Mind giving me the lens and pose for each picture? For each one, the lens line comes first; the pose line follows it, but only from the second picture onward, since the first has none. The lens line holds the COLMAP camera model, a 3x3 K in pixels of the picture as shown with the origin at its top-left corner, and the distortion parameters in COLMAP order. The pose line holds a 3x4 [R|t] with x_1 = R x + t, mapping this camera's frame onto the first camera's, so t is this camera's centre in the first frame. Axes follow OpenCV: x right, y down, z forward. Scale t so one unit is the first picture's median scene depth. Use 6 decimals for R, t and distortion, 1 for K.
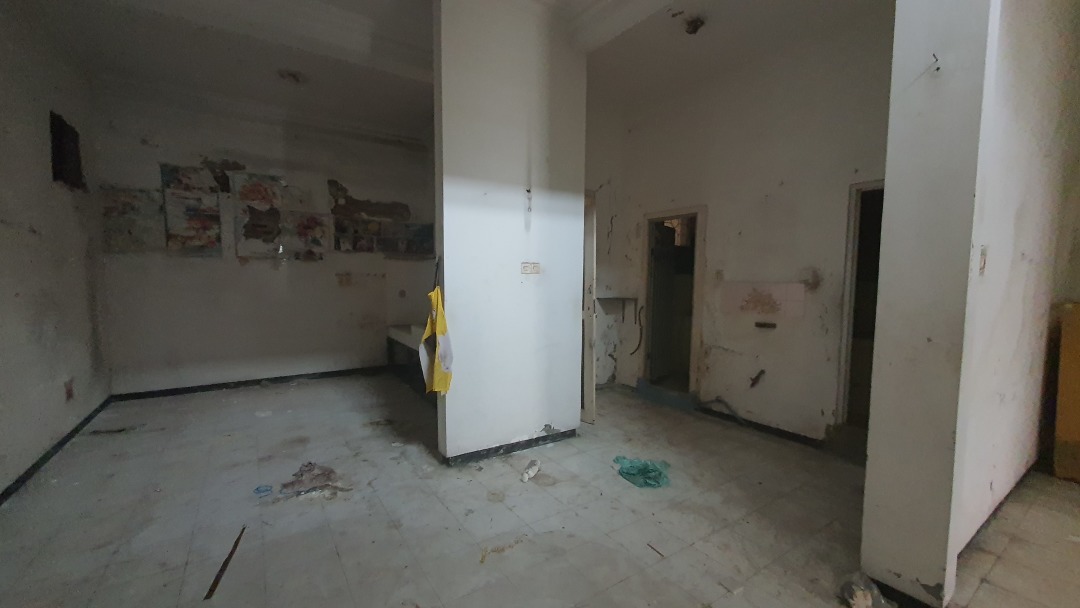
lens RADIAL K [[429.1, 0, 541.5], [0, 429.1, 306.8], [0, 0, 1]] dist [-0.000659, -0.000844]
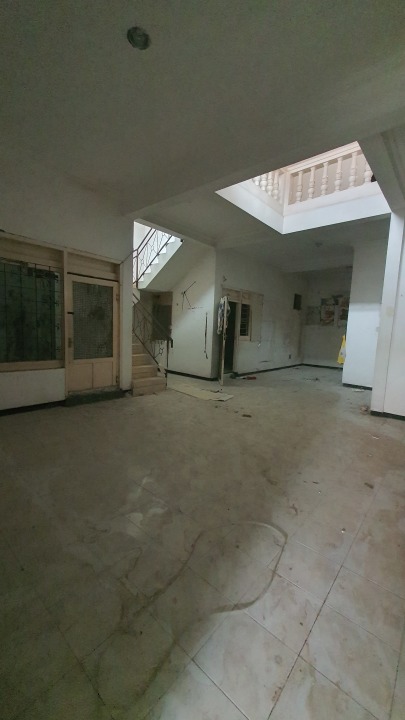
lens RADIAL K [[281.0, 0, 200.8], [0, 281.0, 362.1], [0, 0, 1]] dist [-0.001307, -0.000081]
pose [[0.267918, 0.114681, -0.956592, 1.070226], [-0.101734, 0.990707, 0.090277, 0.063335], [0.958055, 0.073131, 0.277095, -0.511869]]
